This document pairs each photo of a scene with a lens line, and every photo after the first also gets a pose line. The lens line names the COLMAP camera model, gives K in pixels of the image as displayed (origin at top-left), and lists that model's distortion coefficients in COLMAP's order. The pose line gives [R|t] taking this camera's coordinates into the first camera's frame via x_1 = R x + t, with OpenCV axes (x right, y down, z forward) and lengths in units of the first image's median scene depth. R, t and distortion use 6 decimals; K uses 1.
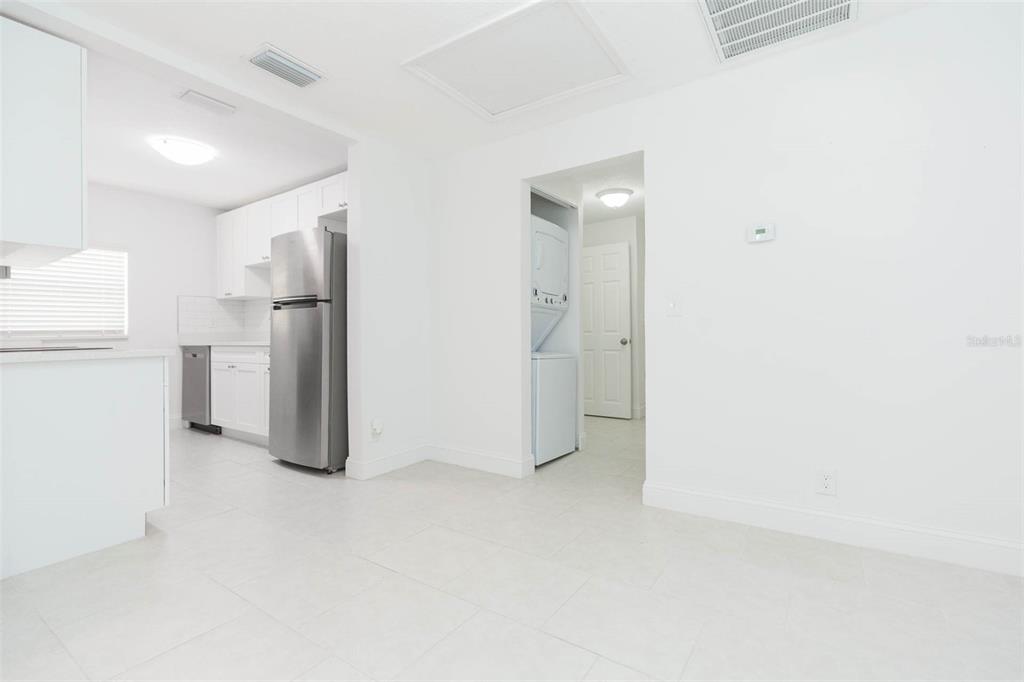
lens RADIAL K [[473.1, 0, 505.8], [0, 473.1, 336.0], [0, 0, 1]] dist [0.002139, 0.000243]
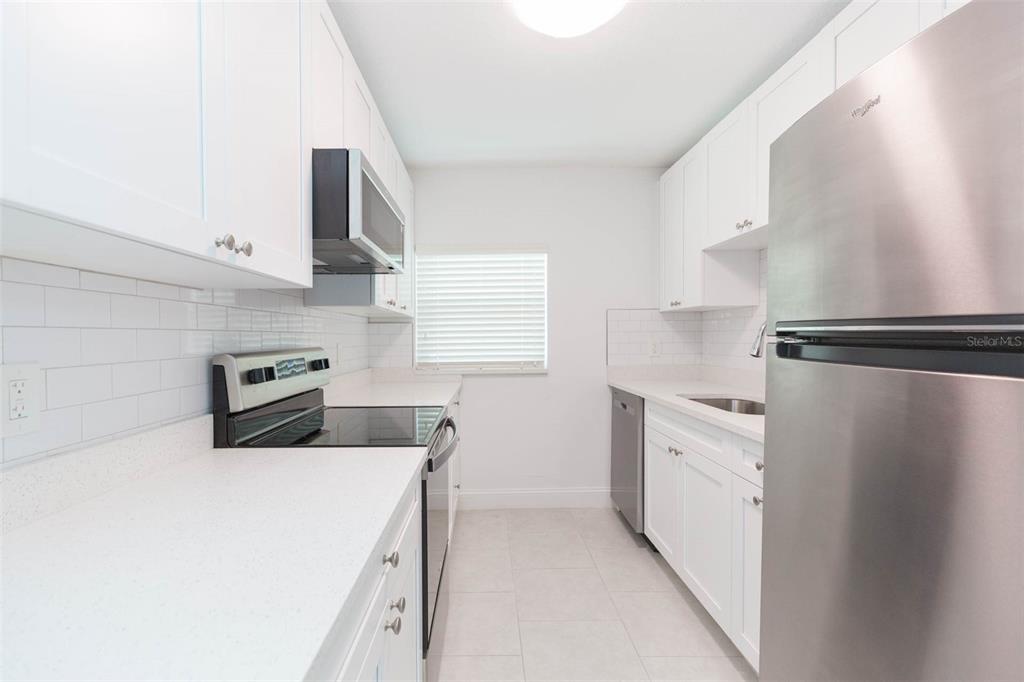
lens RADIAL K [[473.1, 0, 505.8], [0, 473.1, 336.0], [0, 0, 1]] dist [0.002139, 0.000243]
pose [[0.619038, 0.008707, -0.785312, -0.321554], [-0.001082, 0.999947, 0.010234, -0.068497], [0.785360, -0.005486, 0.619015, 0.593971]]
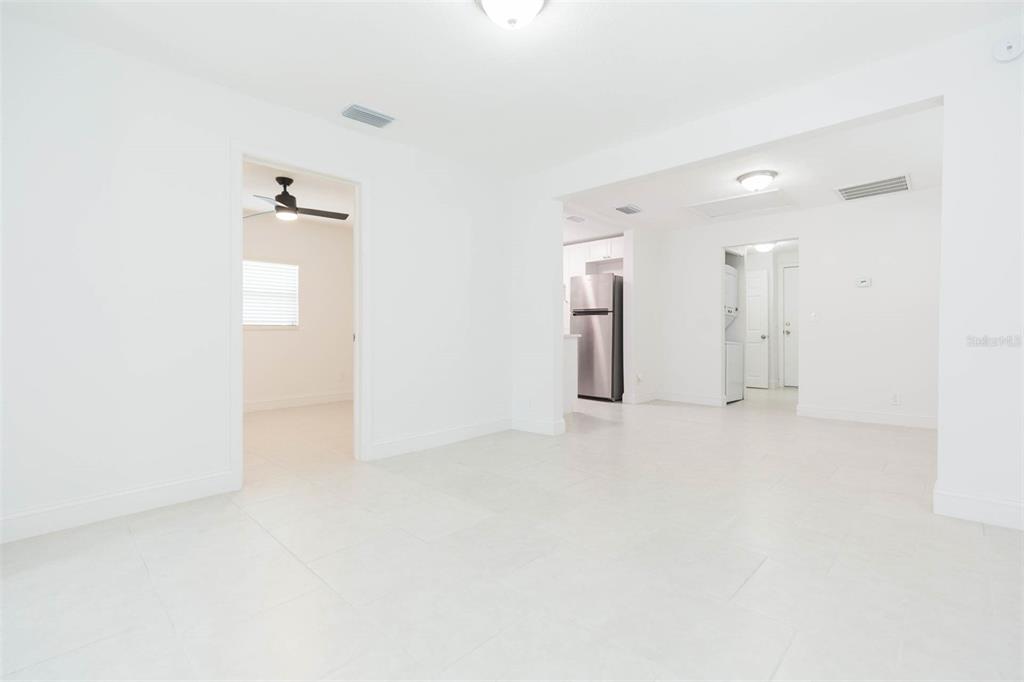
lens RADIAL K [[462.2, 0, 509.0], [0, 462.2, 332.1], [0, 0, 1]] dist [-0.001332, -0.000459]
pose [[0.986395, 0.010000, -0.164091, -0.063057], [-0.011754, 0.999884, -0.009722, 0.004256], [0.163975, 0.011519, 0.986397, -0.119017]]
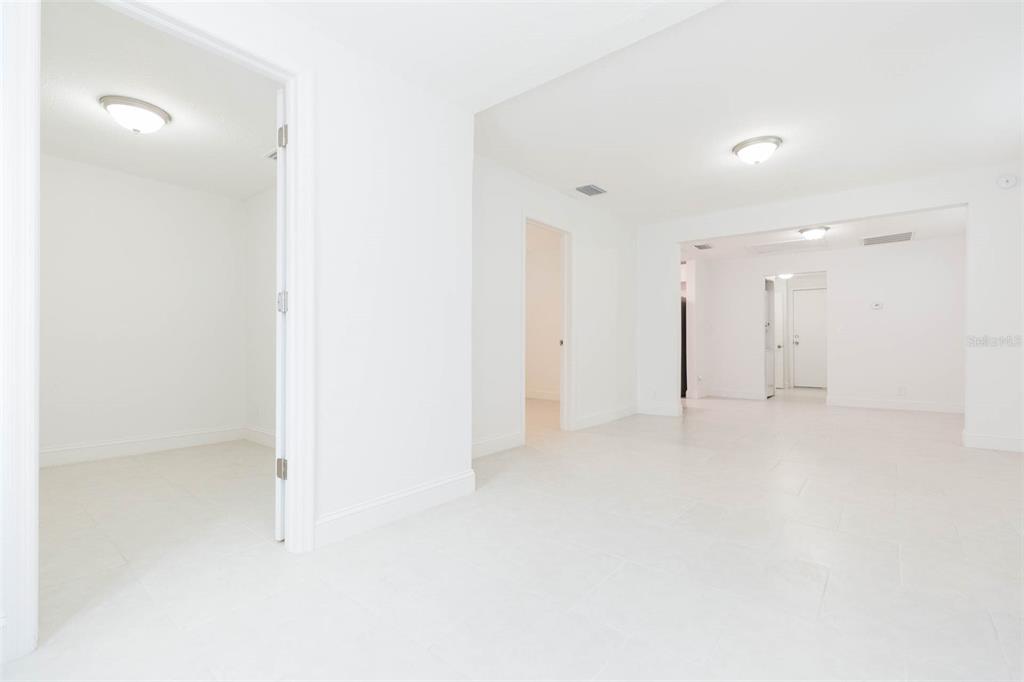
lens RADIAL K [[459.5, 0, 512.0], [0, 459.5, 341.0], [0, 0, 1]] dist [-0.000558, -0.000175]
pose [[0.996668, 0.016113, -0.079958, -0.134462], [-0.017373, 0.999735, -0.015077, 0.007384], [0.079694, 0.016416, 0.996684, -0.181486]]
